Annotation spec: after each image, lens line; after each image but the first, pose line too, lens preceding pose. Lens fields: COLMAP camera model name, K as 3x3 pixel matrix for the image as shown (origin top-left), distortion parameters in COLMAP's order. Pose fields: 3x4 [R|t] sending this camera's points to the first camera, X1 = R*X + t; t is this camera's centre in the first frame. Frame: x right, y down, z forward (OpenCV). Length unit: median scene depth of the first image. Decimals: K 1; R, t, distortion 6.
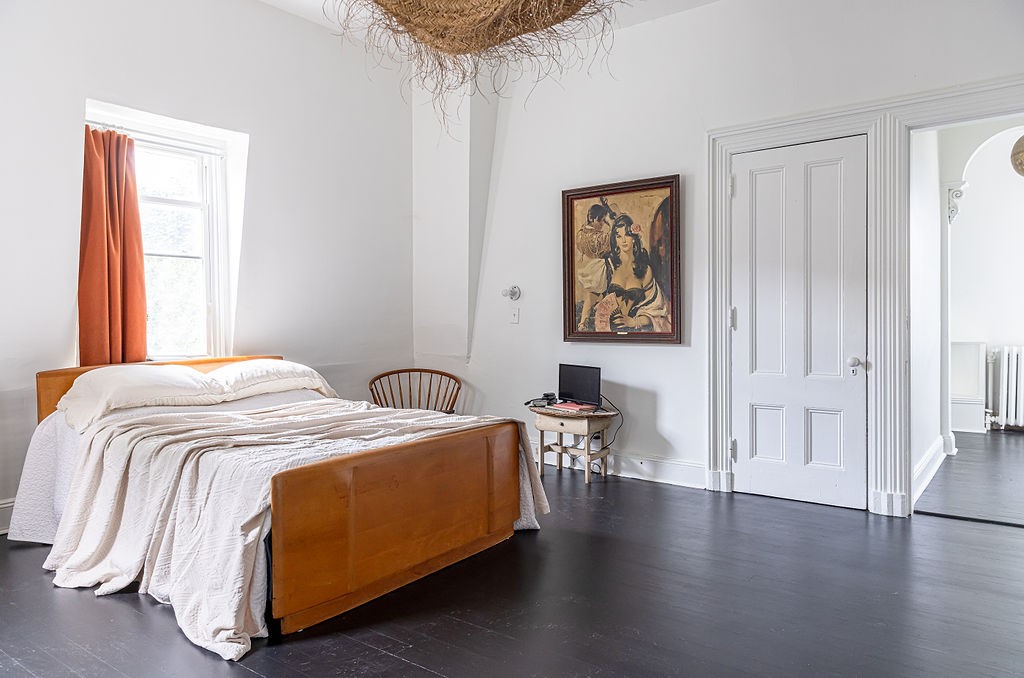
lens RADIAL K [[711.6, 0, 503.8], [0, 711.6, 334.4], [0, 0, 1]] dist [0.007683, 0.009248]
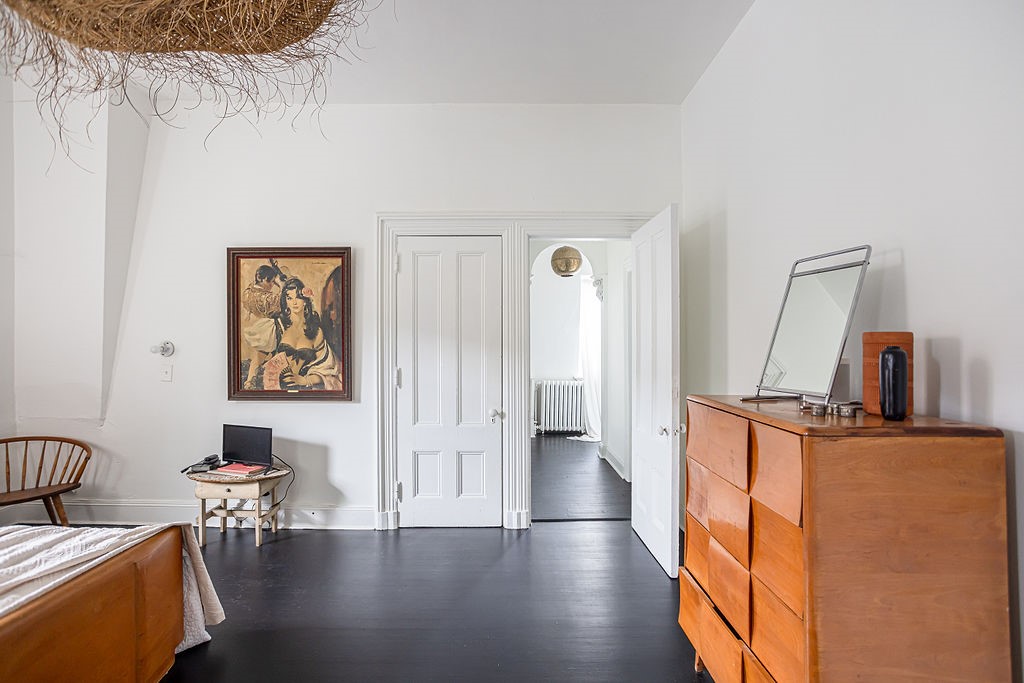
lens RADIAL K [[505.9, 0, 523.1], [0, 505.9, 351.4], [0, 0, 1]] dist [-0.025804, 0.017806]
pose [[0.794716, 0.003287, 0.606972, -0.014632], [0.001808, 0.999968, -0.007781, -0.057031], [-0.606978, 0.007281, 0.794685, 0.220215]]
